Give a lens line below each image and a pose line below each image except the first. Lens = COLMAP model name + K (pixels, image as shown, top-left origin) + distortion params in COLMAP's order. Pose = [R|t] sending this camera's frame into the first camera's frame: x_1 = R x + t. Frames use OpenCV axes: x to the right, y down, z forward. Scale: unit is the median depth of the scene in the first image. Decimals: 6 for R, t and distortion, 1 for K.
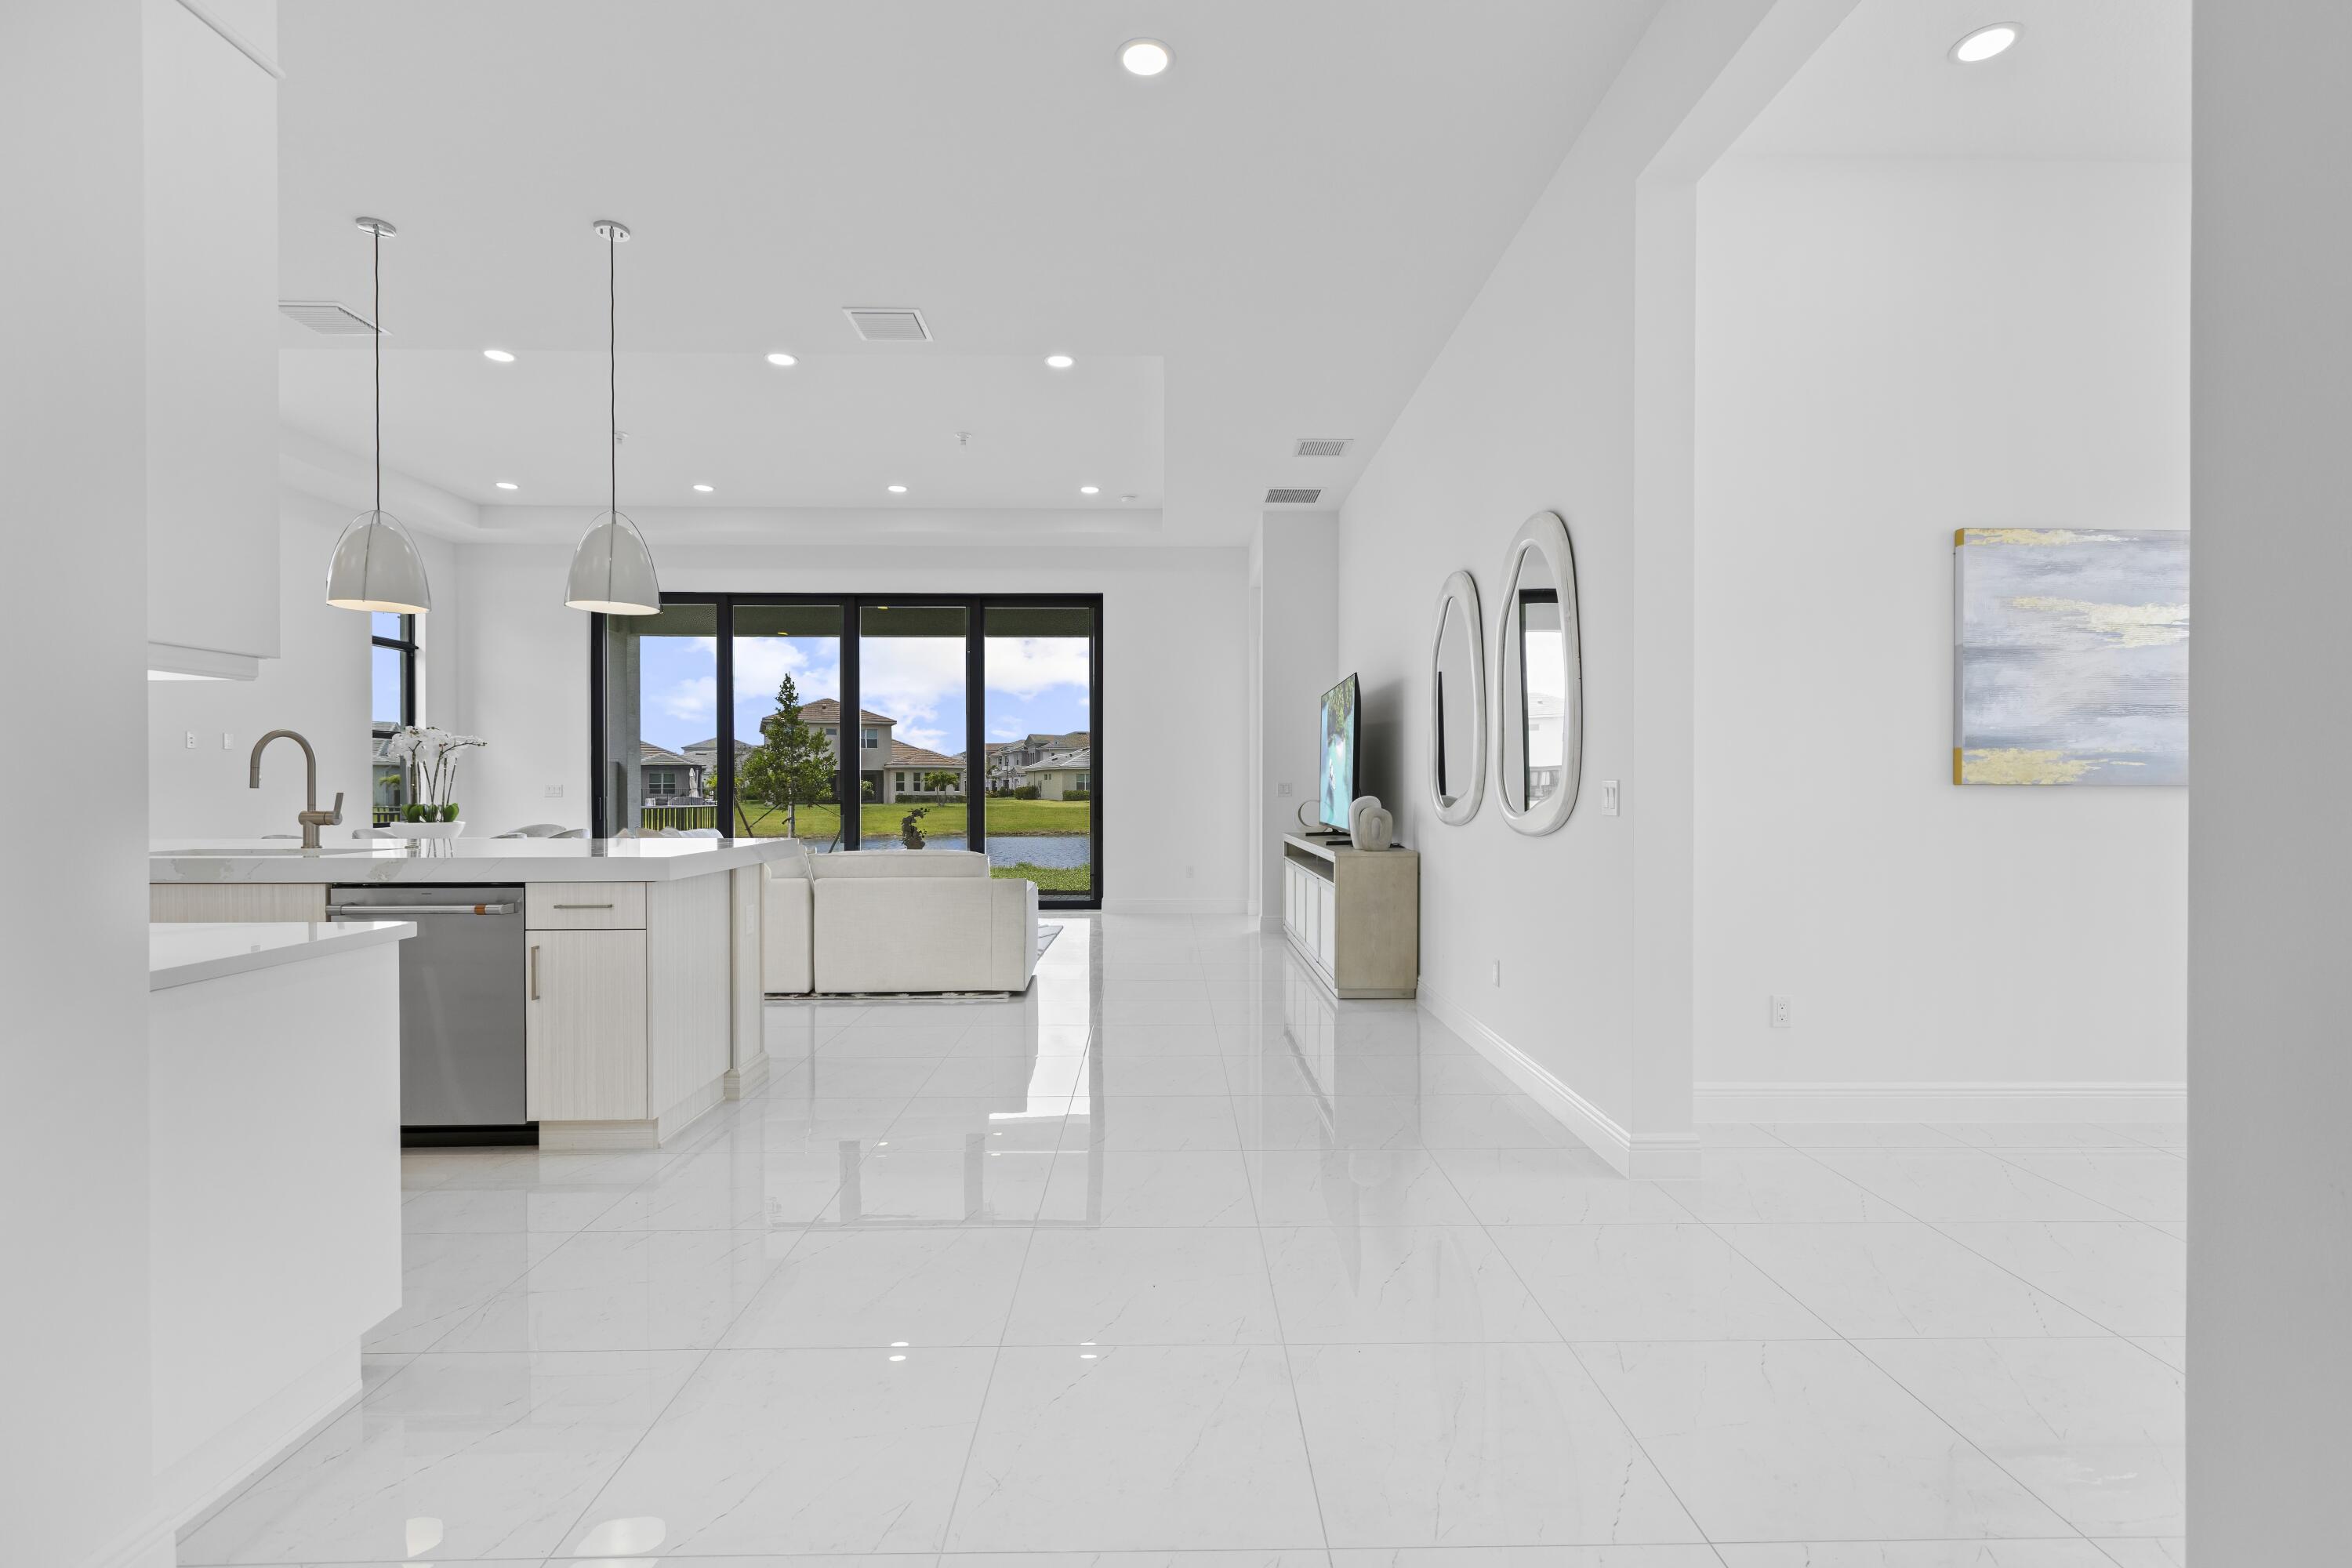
lens RADIAL K [[1053.3, 0, 1173.9], [0, 1053.3, 792.8], [0, 0, 1]] dist [0.000981, -0.000474]
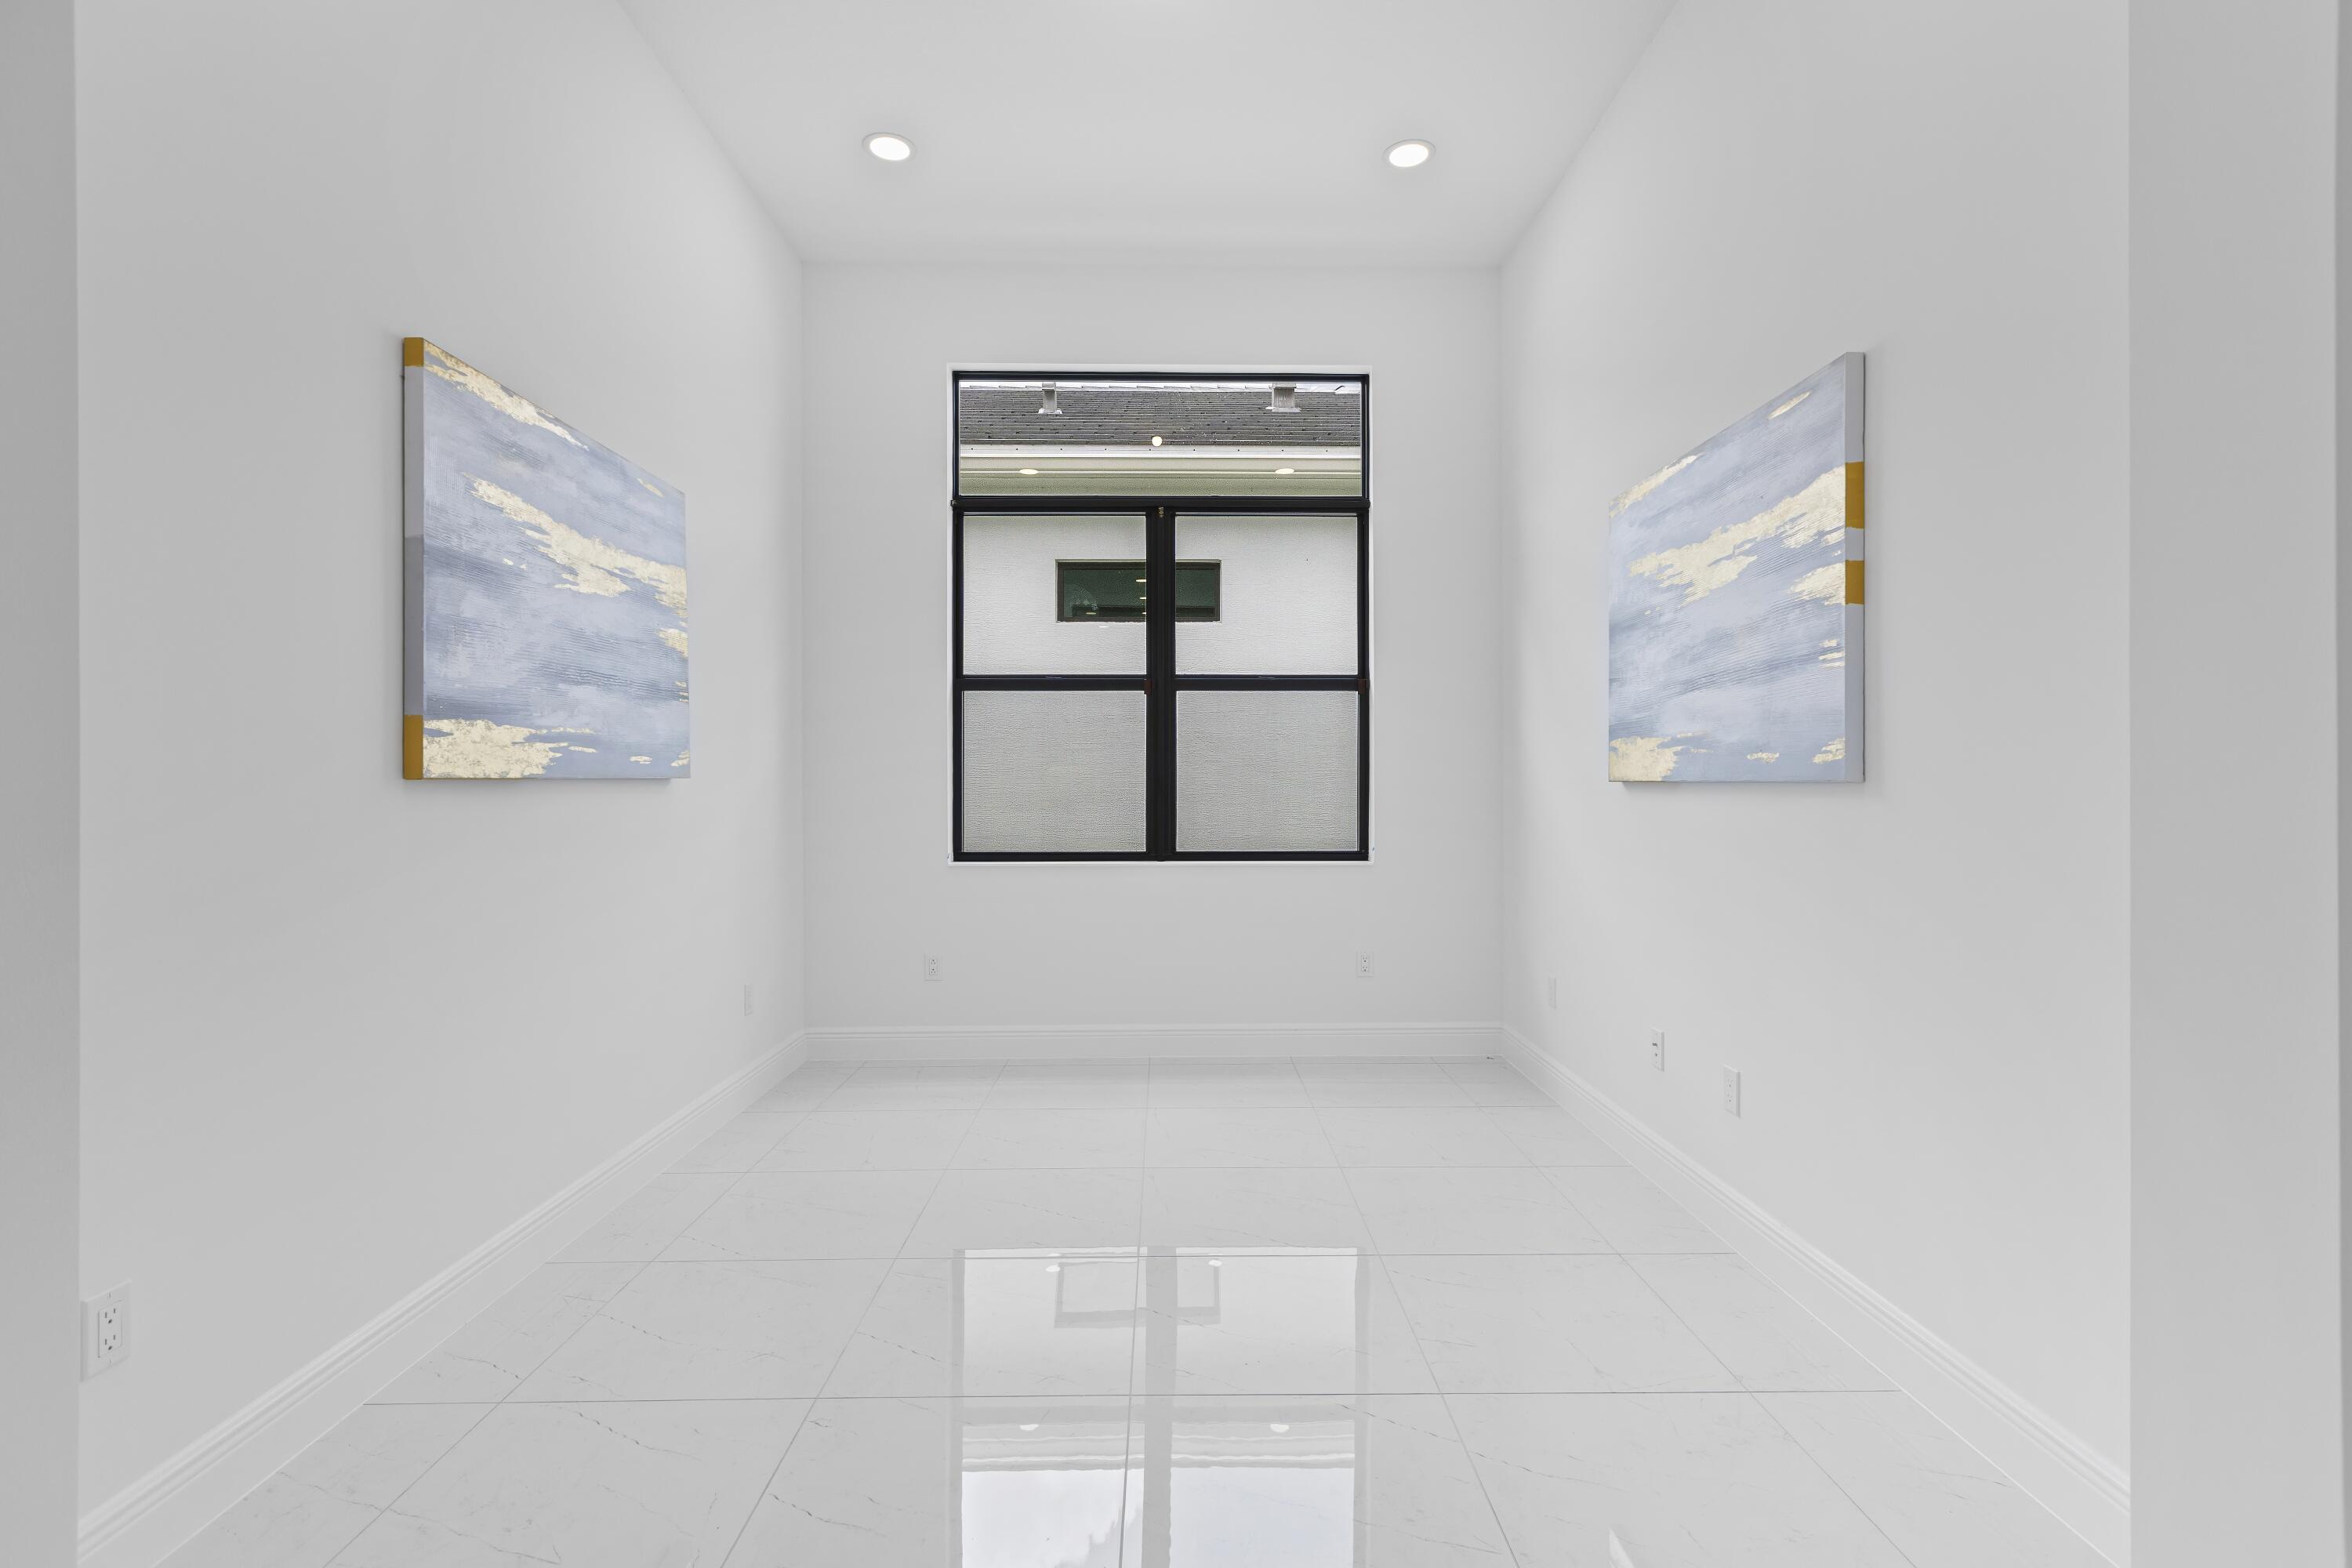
lens RADIAL K [[1074.1, 0, 1180.4], [0, 1074.1, 775.8], [0, 0, 1]] dist [-0.000142, -0.000115]
pose [[0.007184, 0.000779, 0.999974, 0.159421], [0.009343, 0.999956, -0.000846, -0.005181], [-0.999931, 0.009349, 0.007176, 0.578444]]
